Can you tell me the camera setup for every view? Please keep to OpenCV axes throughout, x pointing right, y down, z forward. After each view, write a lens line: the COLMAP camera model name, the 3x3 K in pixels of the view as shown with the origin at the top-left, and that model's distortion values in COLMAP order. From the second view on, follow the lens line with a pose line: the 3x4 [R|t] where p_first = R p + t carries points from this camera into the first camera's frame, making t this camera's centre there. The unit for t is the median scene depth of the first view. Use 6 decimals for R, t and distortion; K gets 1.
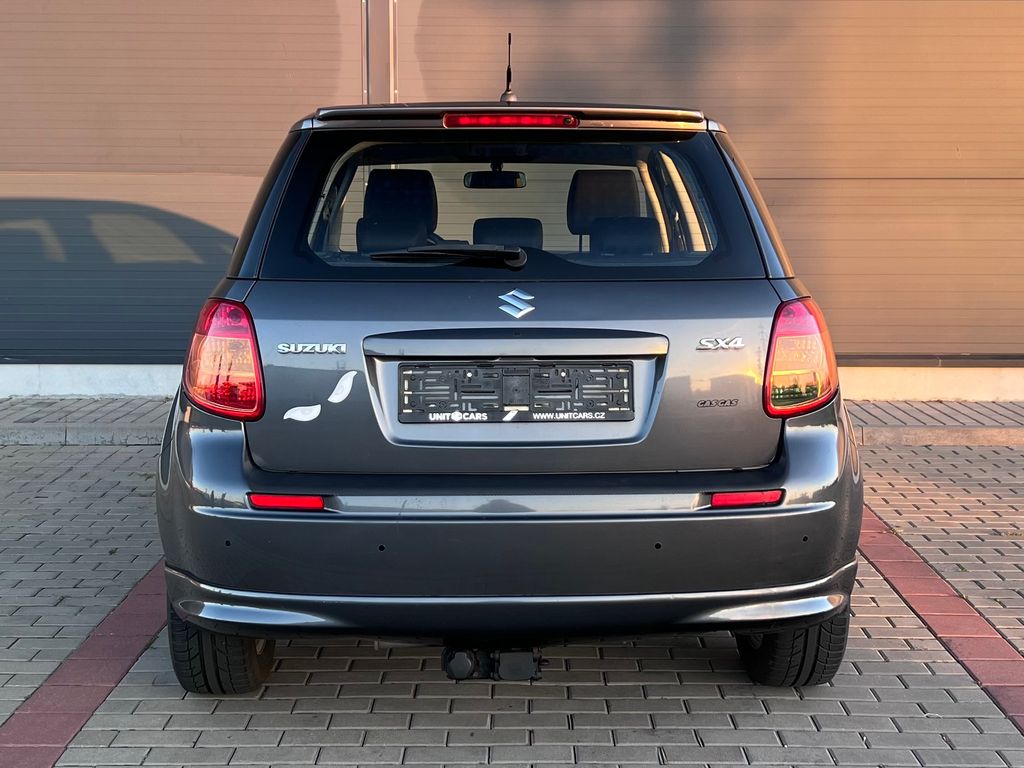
lens RADIAL K [[1335.6, 0, 518.5], [0, 1335.6, 387.7], [0, 0, 1]] dist [0.089973, 0.000000]
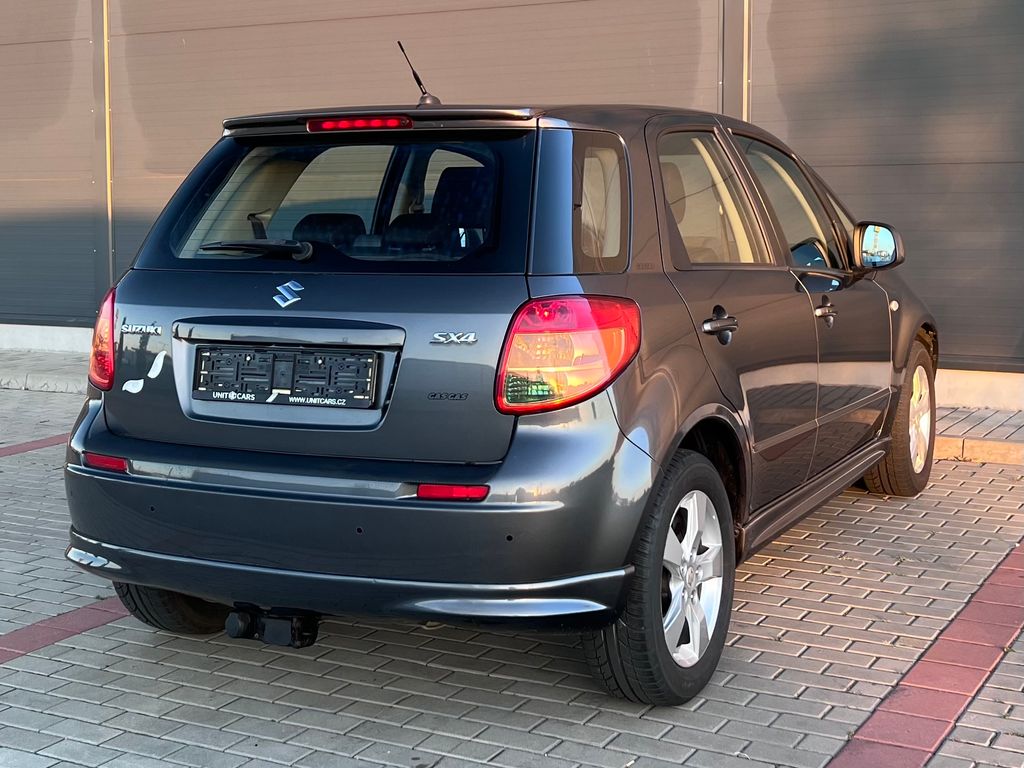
lens RADIAL K [[1335.6, 0, 511.8], [0, 1335.6, 384.5], [0, 0, 1]] dist [0.089973, 0.000000]
pose [[0.892910, 0.049809, -0.447472, 0.645205], [-0.054359, 0.998518, 0.002676, -0.002921], [0.446942, 0.021935, 0.894294, 0.118727]]
